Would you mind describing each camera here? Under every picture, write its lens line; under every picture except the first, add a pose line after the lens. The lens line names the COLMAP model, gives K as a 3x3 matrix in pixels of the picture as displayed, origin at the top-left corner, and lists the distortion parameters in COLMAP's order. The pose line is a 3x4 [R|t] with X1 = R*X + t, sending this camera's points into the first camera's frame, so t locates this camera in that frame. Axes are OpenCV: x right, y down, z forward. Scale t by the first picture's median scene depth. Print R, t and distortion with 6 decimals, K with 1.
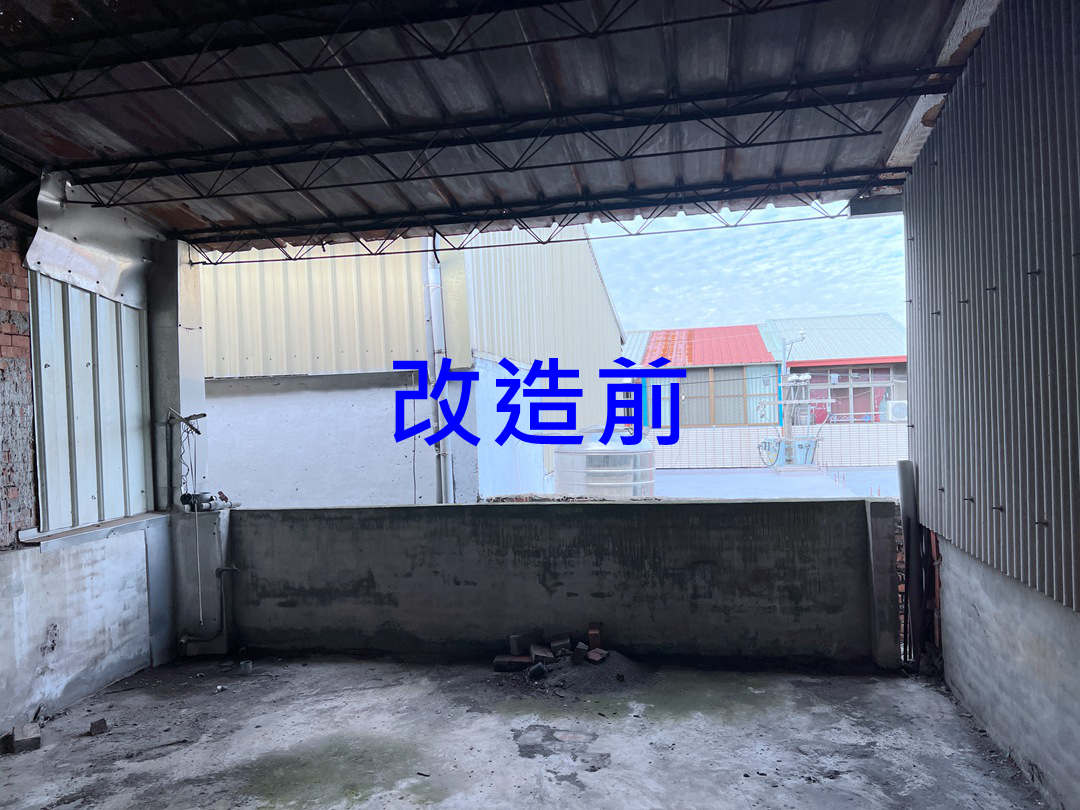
lens RADIAL K [[808.9, 0, 540.0], [0, 808.9, 405.0], [0, 0, 1]] dist [0.109477, -0.126439]
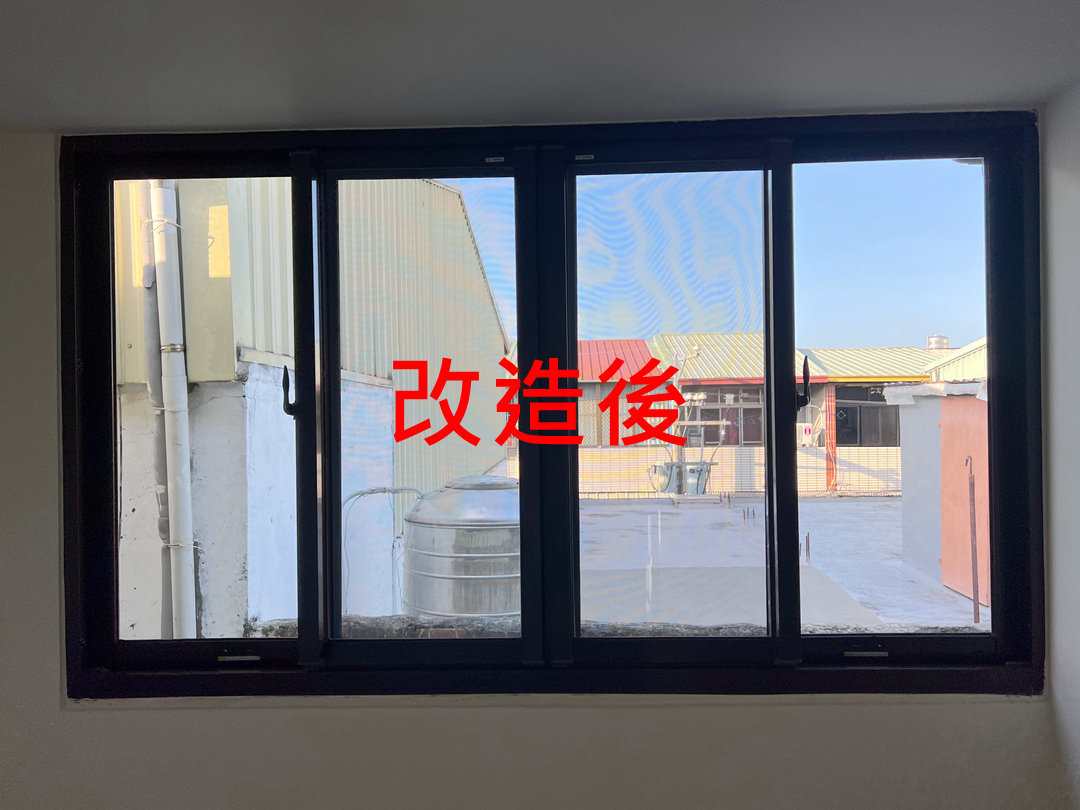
lens RADIAL K [[808.9, 0, 540.0], [0, 808.9, 405.0], [0, 0, 1]] dist [0.109477, -0.126439]
pose [[0.988646, 0.003644, 0.150217, 0.008729], [-0.000370, 0.999762, -0.021812, -0.004993], [-0.150260, 0.021509, 0.988412, 0.120947]]
